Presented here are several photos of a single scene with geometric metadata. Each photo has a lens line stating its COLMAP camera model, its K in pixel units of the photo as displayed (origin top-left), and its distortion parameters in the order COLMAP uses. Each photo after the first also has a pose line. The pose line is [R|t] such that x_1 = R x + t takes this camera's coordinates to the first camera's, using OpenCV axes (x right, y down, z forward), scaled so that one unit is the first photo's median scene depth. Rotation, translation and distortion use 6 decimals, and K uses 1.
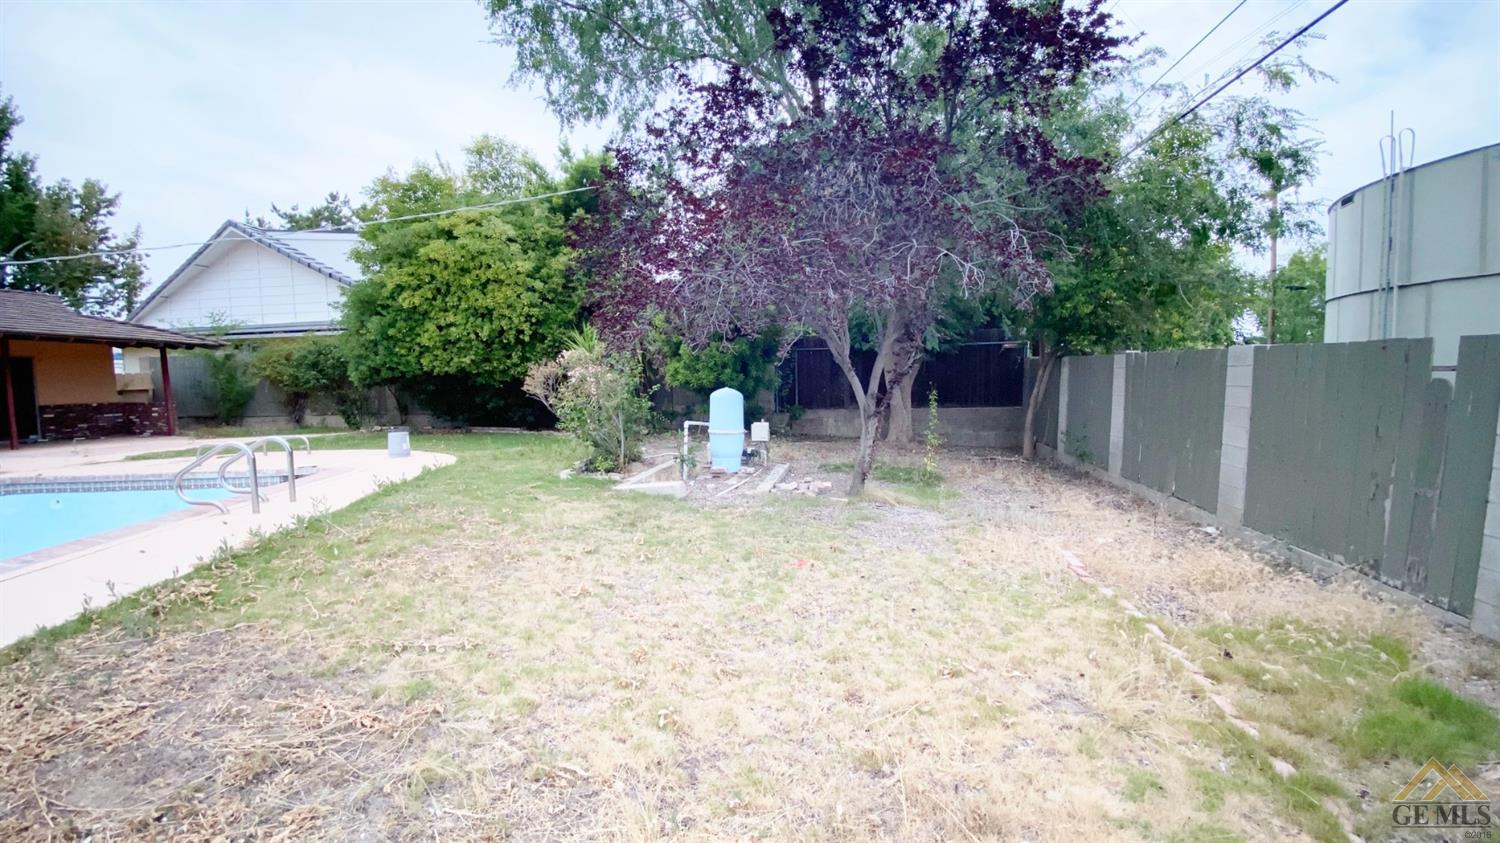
lens RADIAL K [[619.7, 0, 750.0], [0, 619.7, 421.5], [0, 0, 1]] dist [0.053619, -0.035048]
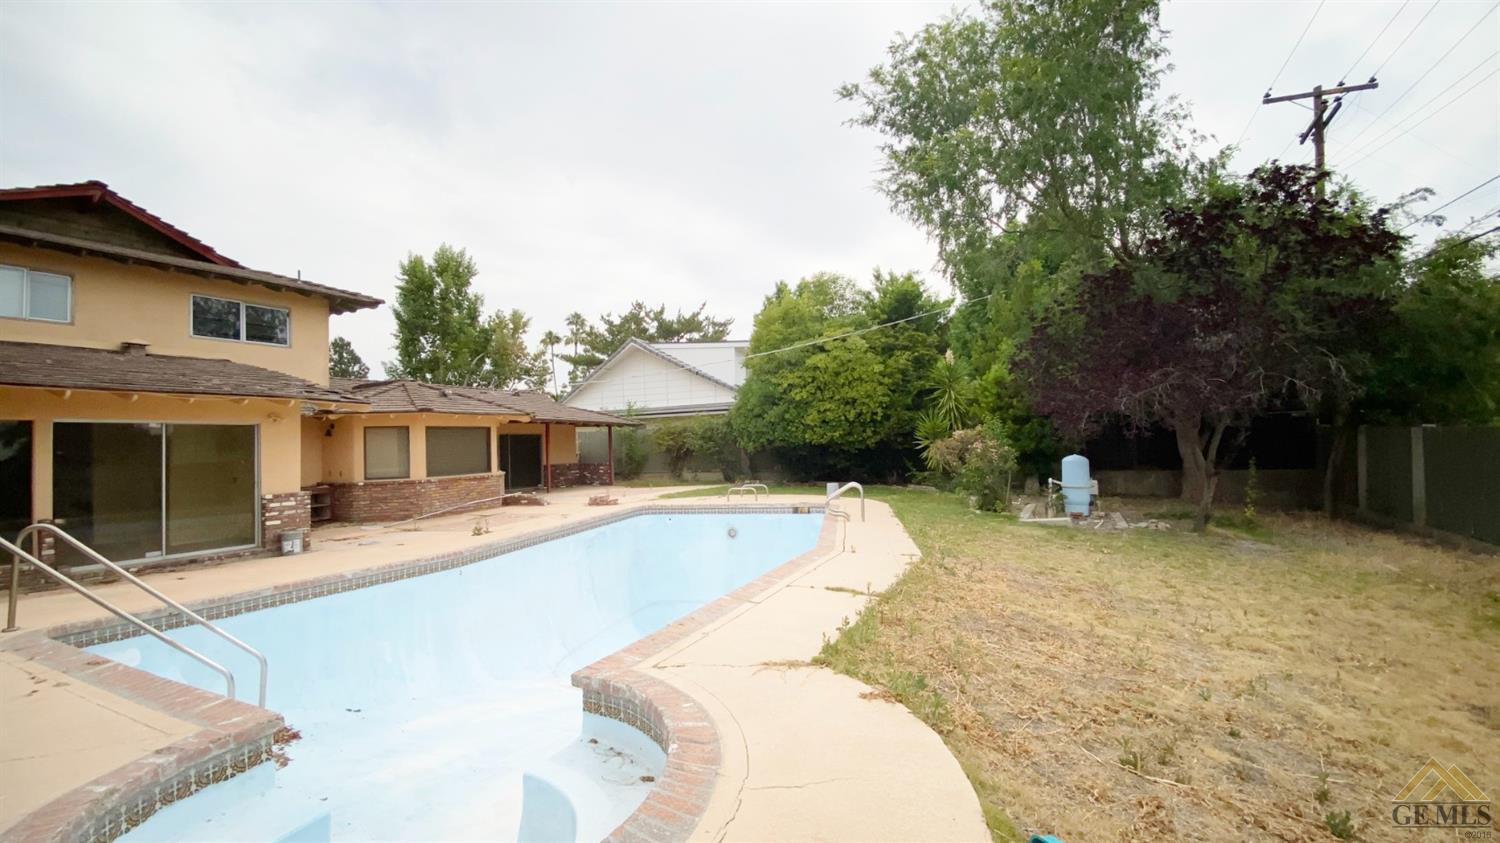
lens RADIAL K [[619.7, 0, 750.0], [0, 619.7, 421.5], [0, 0, 1]] dist [0.053619, -0.035048]
pose [[0.959873, -0.016637, -0.279942, -0.242204], [-0.010164, 0.995519, -0.094014, 0.008274], [0.280251, 0.093087, 0.955403, -0.412485]]
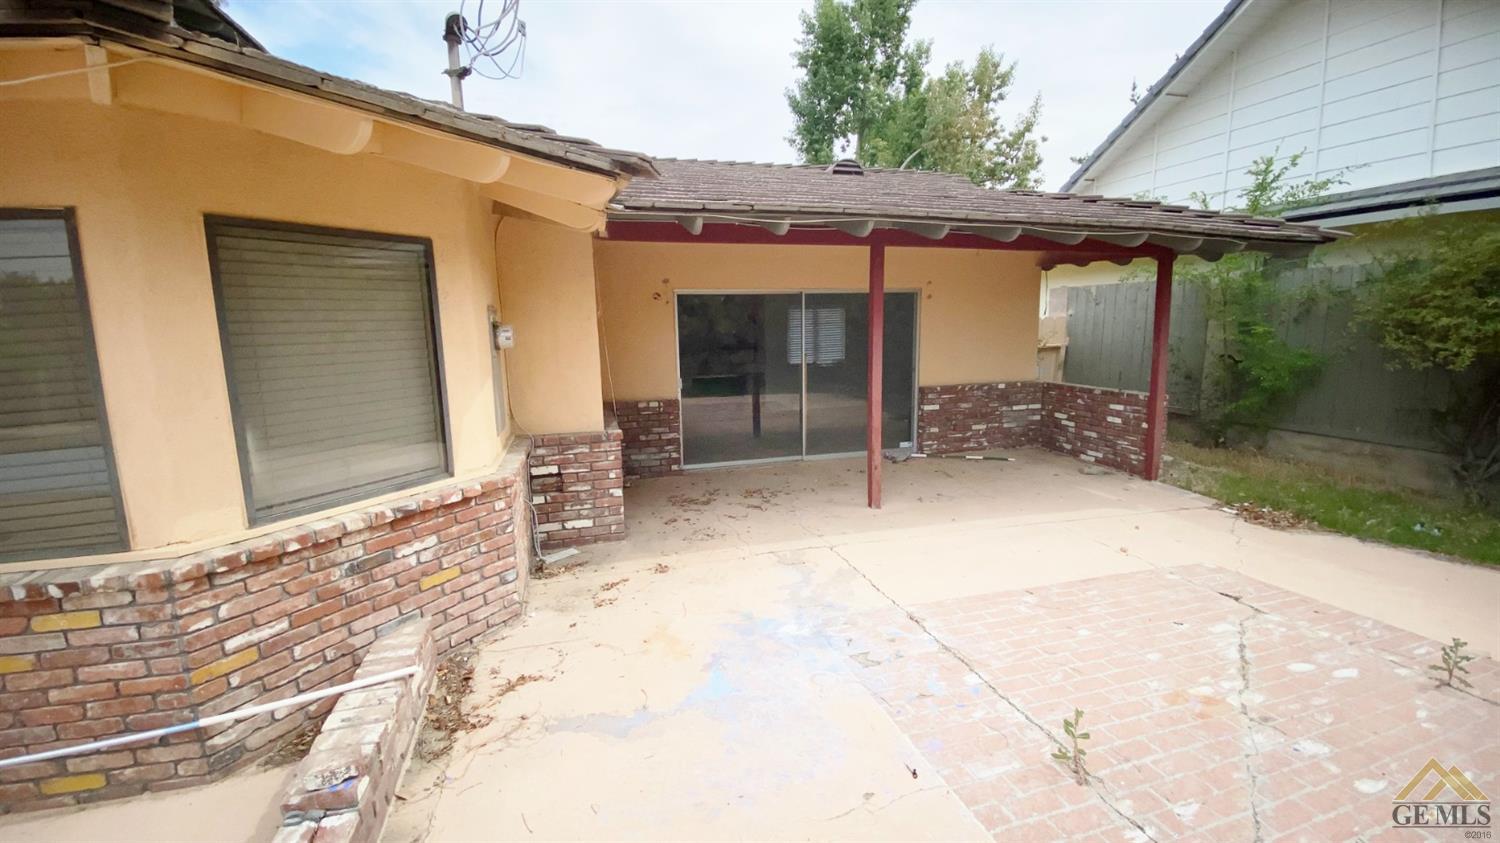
lens RADIAL K [[620.0, 0, 750.0], [0, 620.0, 421.5], [0, 0, 1]] dist [-0.000542, -0.000023]
pose [[0.459930, 0.153003, -0.874674, -0.886439], [-0.054377, 0.988047, 0.144242, -0.073700], [0.886289, -0.018779, 0.462753, 0.758823]]
